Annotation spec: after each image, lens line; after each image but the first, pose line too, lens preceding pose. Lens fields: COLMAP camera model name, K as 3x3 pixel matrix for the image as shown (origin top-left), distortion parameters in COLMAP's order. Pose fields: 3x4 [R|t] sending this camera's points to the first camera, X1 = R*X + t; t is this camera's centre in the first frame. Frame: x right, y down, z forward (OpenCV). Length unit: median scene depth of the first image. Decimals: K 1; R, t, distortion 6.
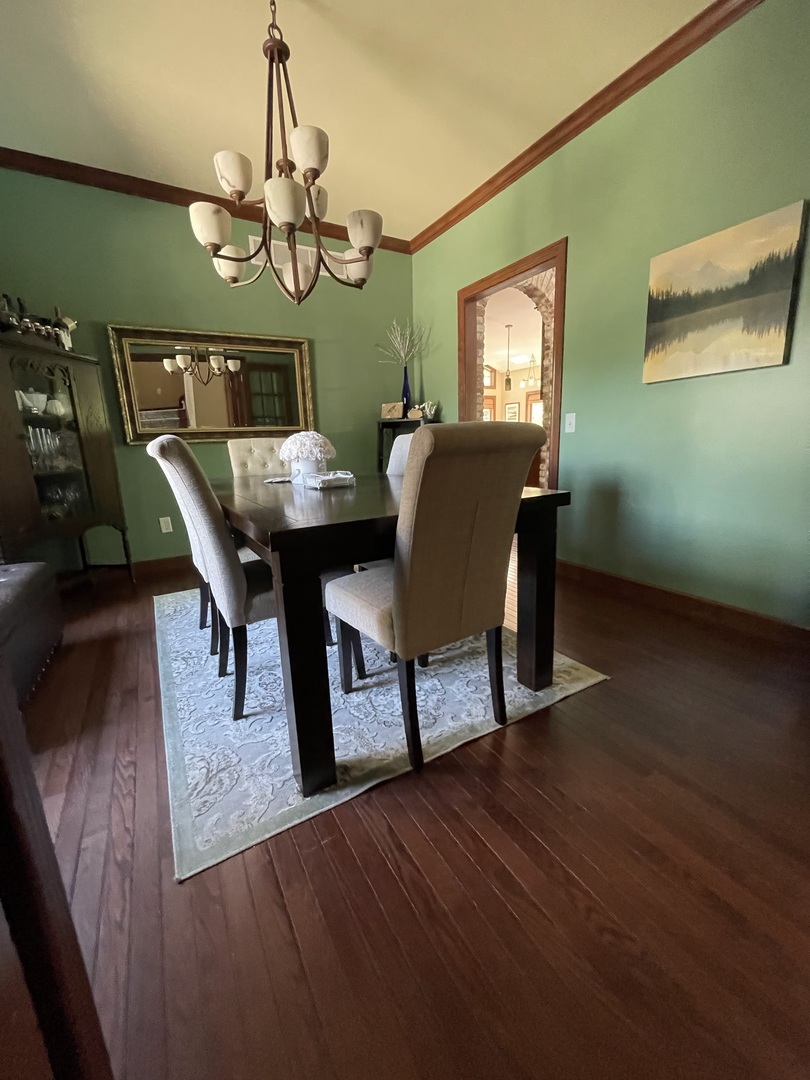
lens RADIAL K [[435.1, 0, 405.0], [0, 435.1, 540.0], [0, 0, 1]] dist [-0.000080, 0.000241]
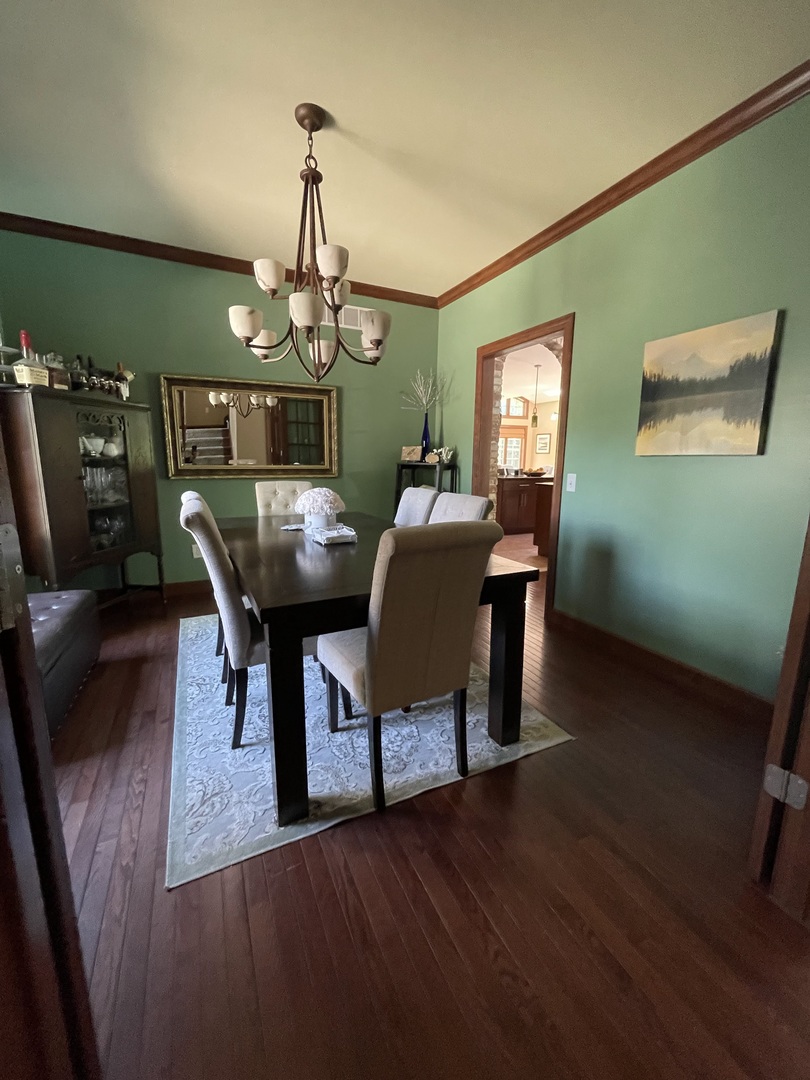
lens RADIAL K [[435.1, 0, 405.0], [0, 435.1, 540.0], [0, 0, 1]] dist [-0.000080, 0.000241]
pose [[0.995716, 0.058159, -0.071880, 0.090052], [-0.060772, 0.997548, -0.034706, -0.099699], [0.069686, 0.038926, 0.996809, -0.110018]]
